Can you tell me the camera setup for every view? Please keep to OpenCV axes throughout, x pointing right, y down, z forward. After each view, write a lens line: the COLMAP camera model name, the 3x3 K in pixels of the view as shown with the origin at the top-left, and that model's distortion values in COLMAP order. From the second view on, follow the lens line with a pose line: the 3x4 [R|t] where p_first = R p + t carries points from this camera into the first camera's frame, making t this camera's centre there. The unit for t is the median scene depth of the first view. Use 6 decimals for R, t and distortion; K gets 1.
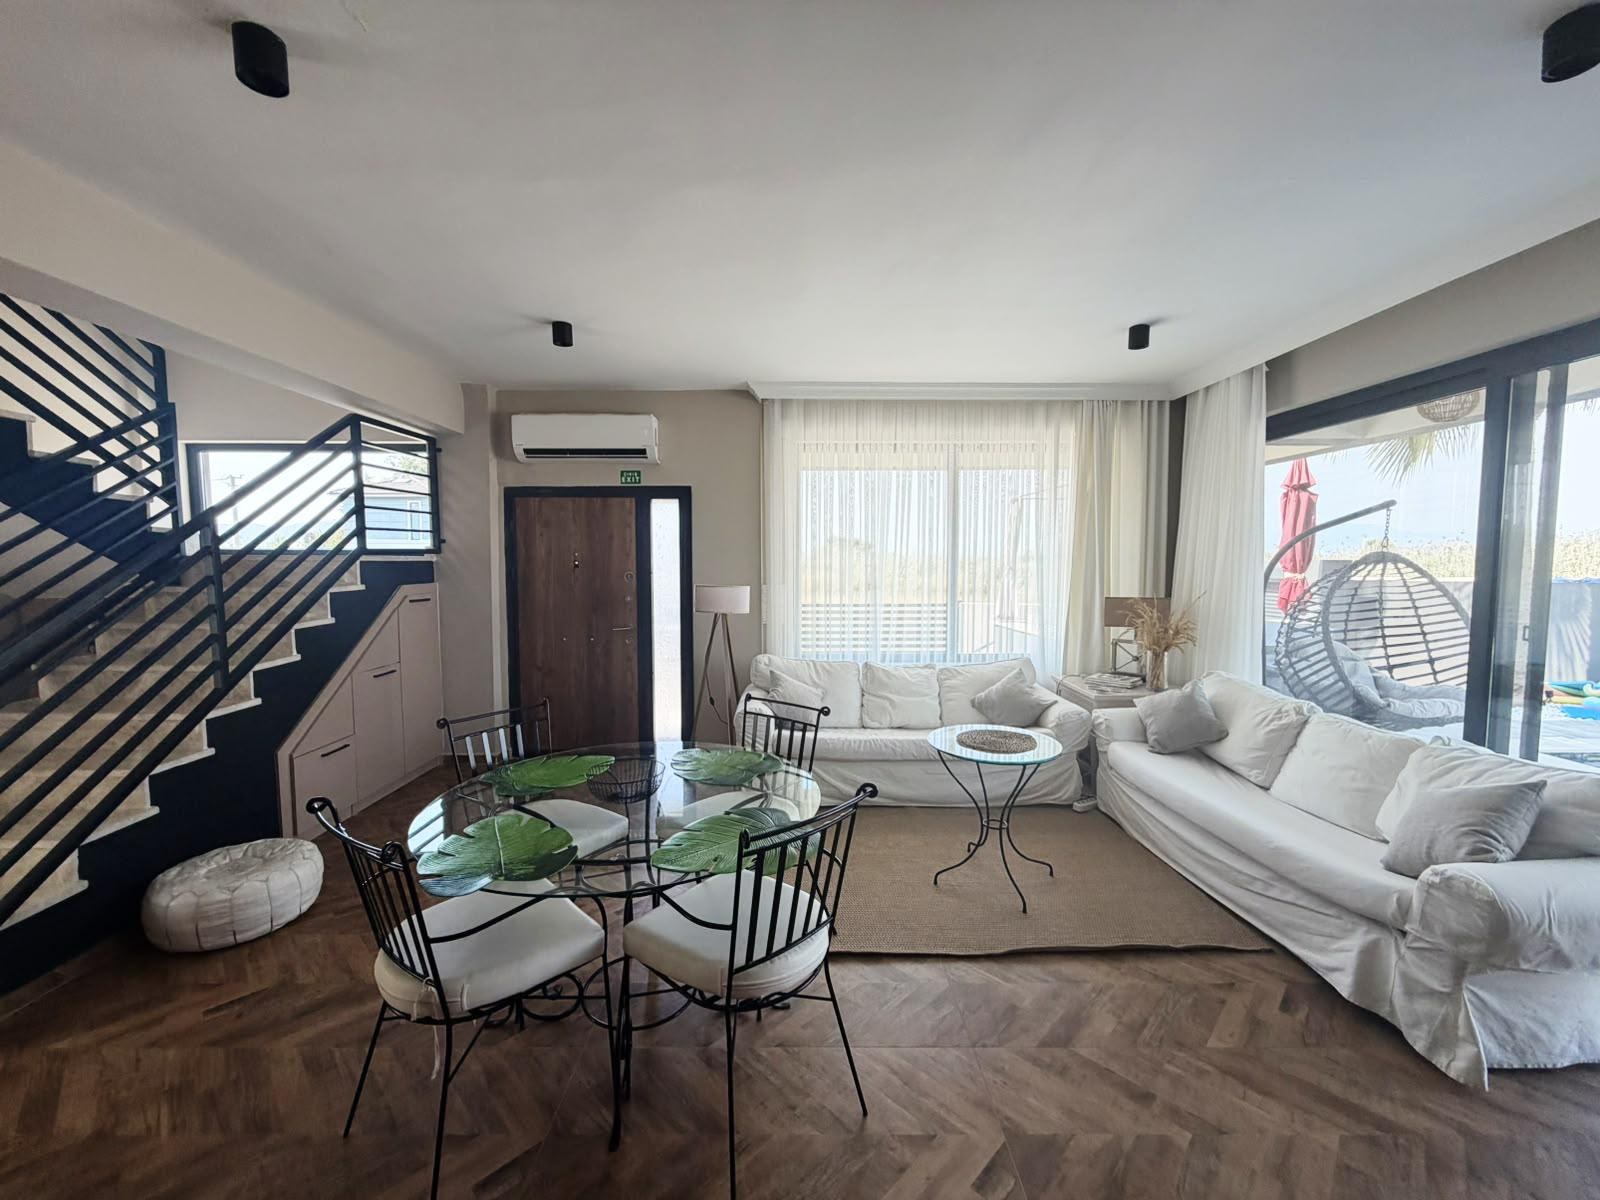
lens RADIAL K [[640.6, 0, 806.4], [0, 640.6, 592.9], [0, 0, 1]] dist [0.002994, 0.000189]
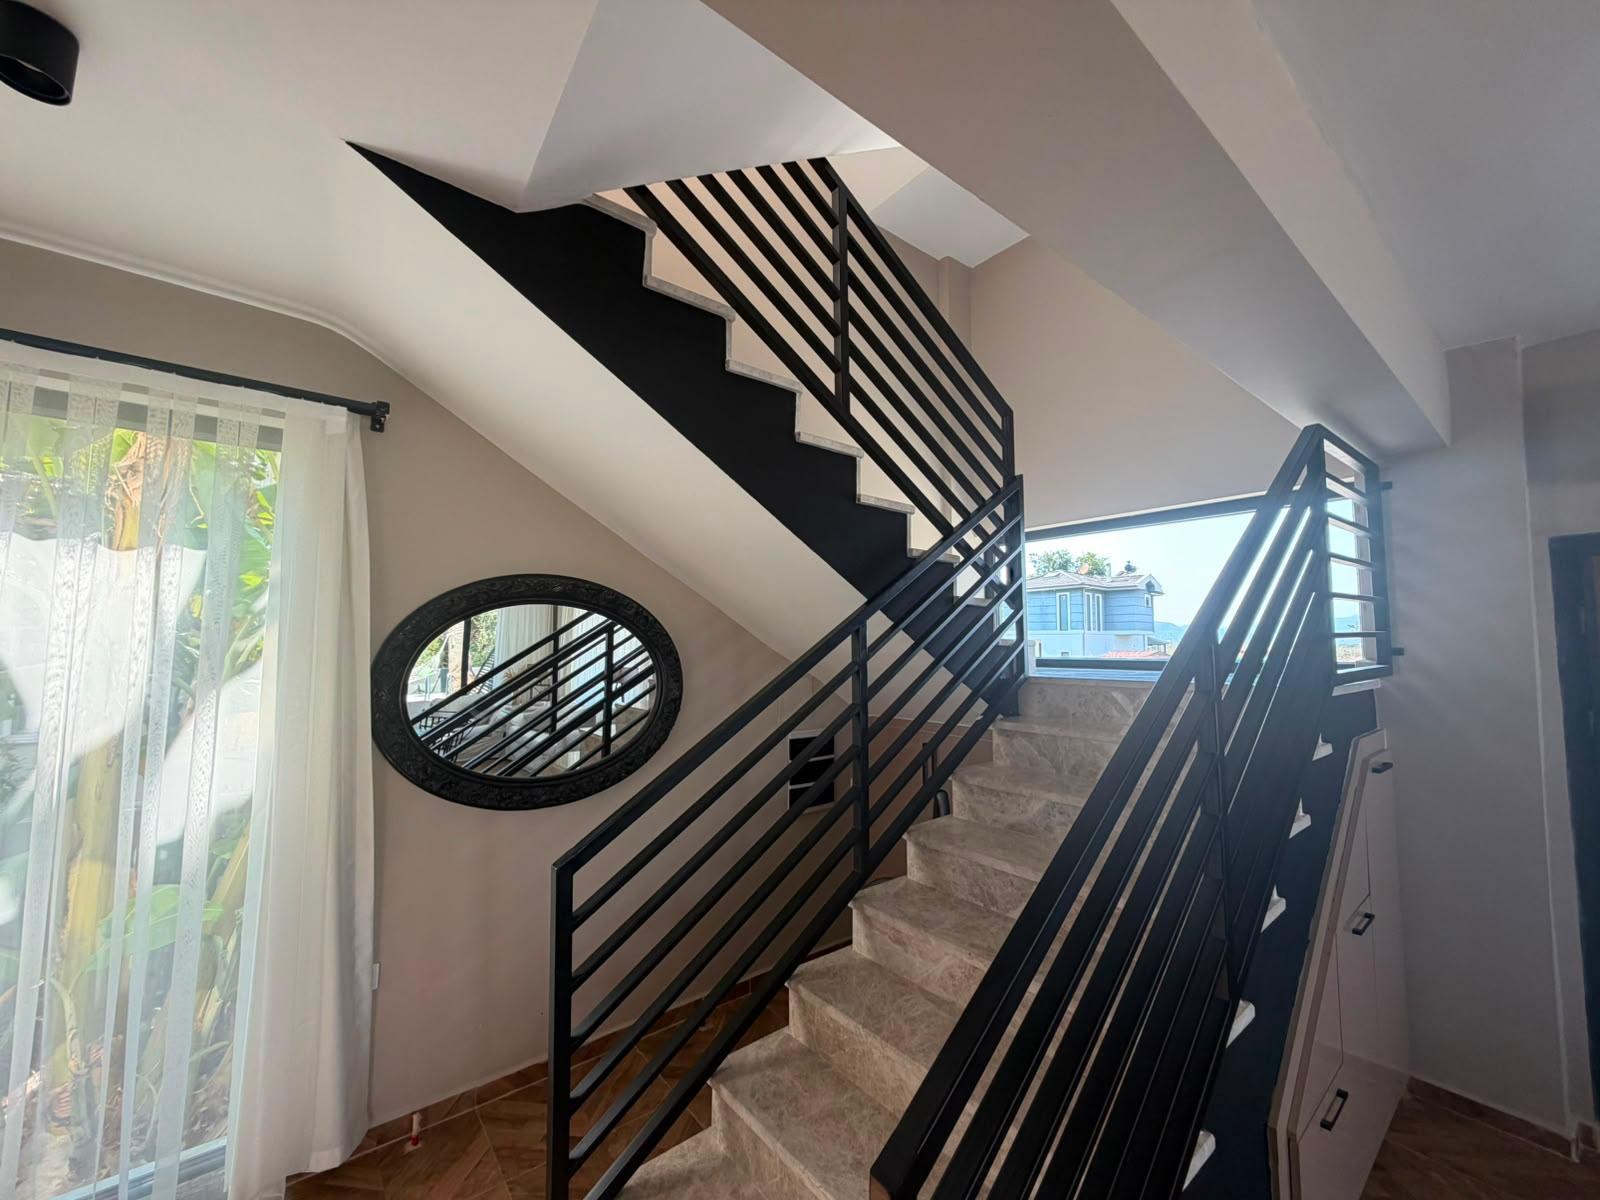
lens RADIAL K [[640.6, 0, 799.5], [0, 640.6, 594.4], [0, 0, 1]] dist [0.002994, 0.000189]
pose [[0.633745, -0.069432, -0.770420, -0.635573], [-0.037557, 0.992027, -0.120298, -0.062010], [0.772630, 0.105173, 0.626085, 0.377562]]
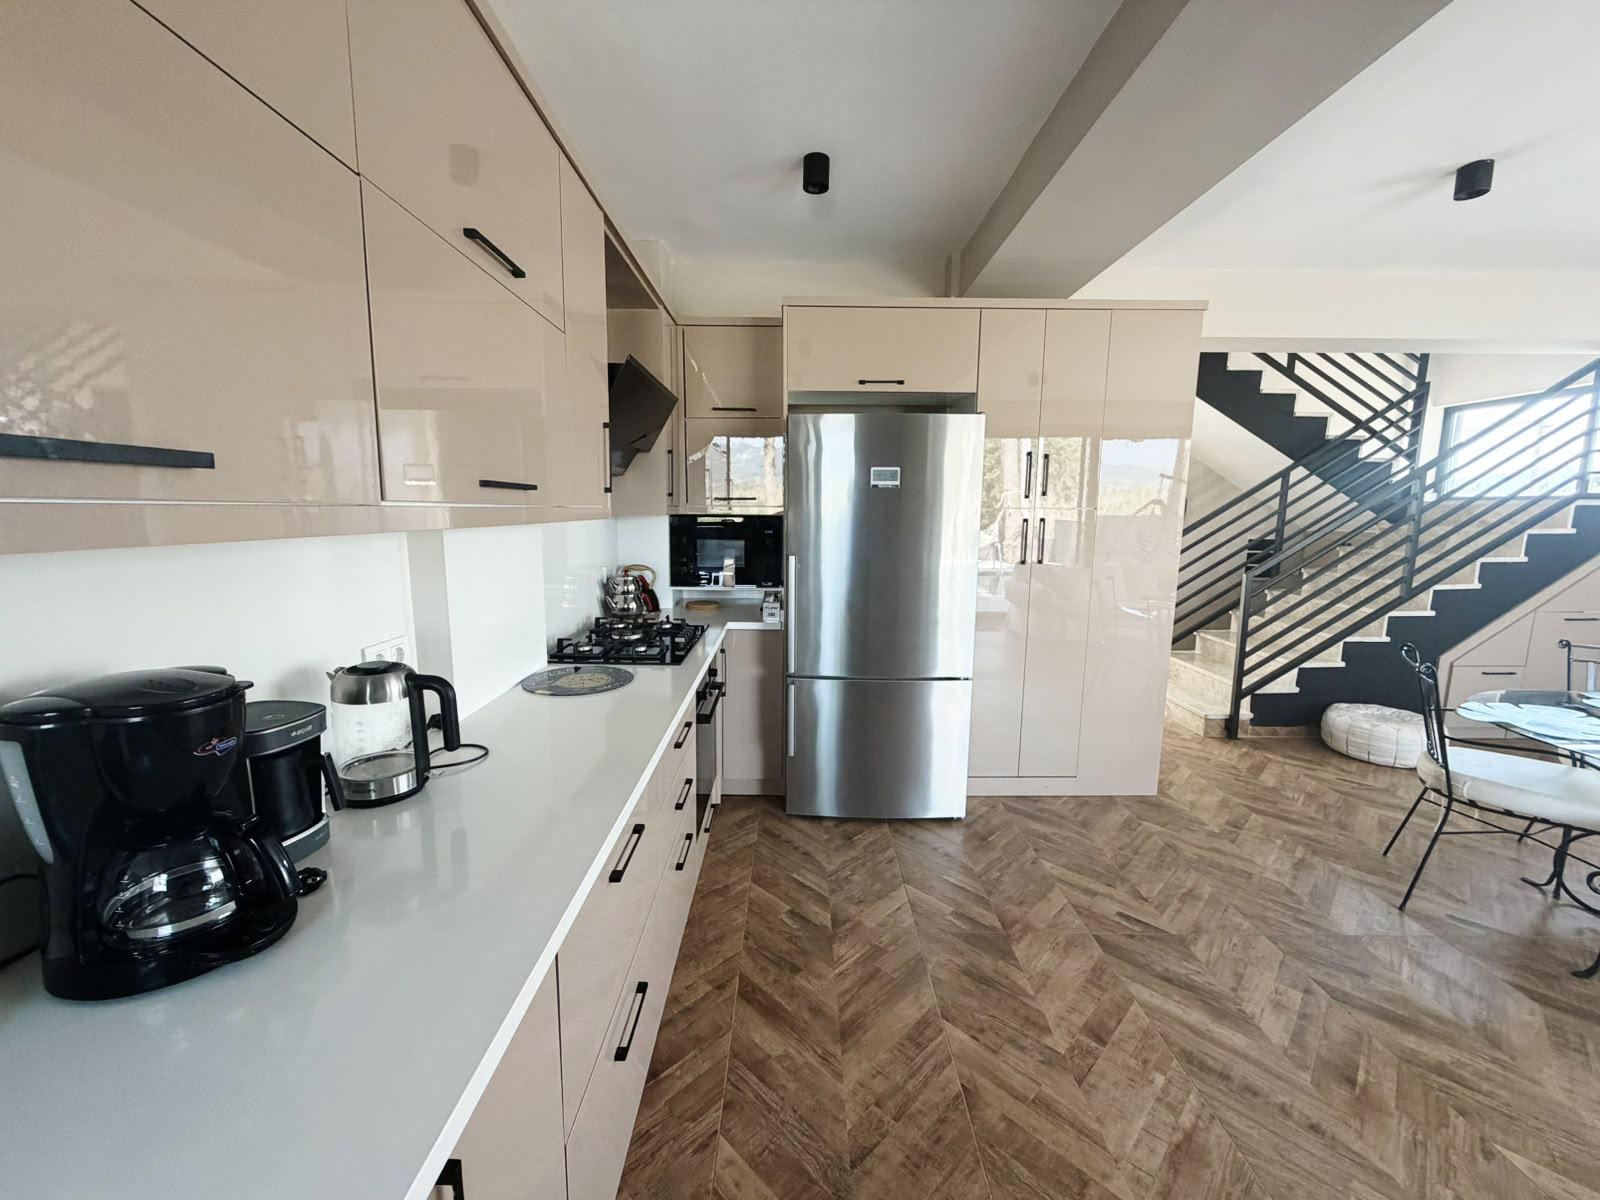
lens RADIAL K [[640.6, 0, 774.8], [0, 640.6, 618.3], [0, 0, 1]] dist [0.002994, 0.000189]
pose [[-0.019498, 0.172274, -0.984856, 0.442237], [-0.053557, 0.983449, 0.173088, 0.022749], [0.998374, 0.056121, -0.009949, -0.309006]]
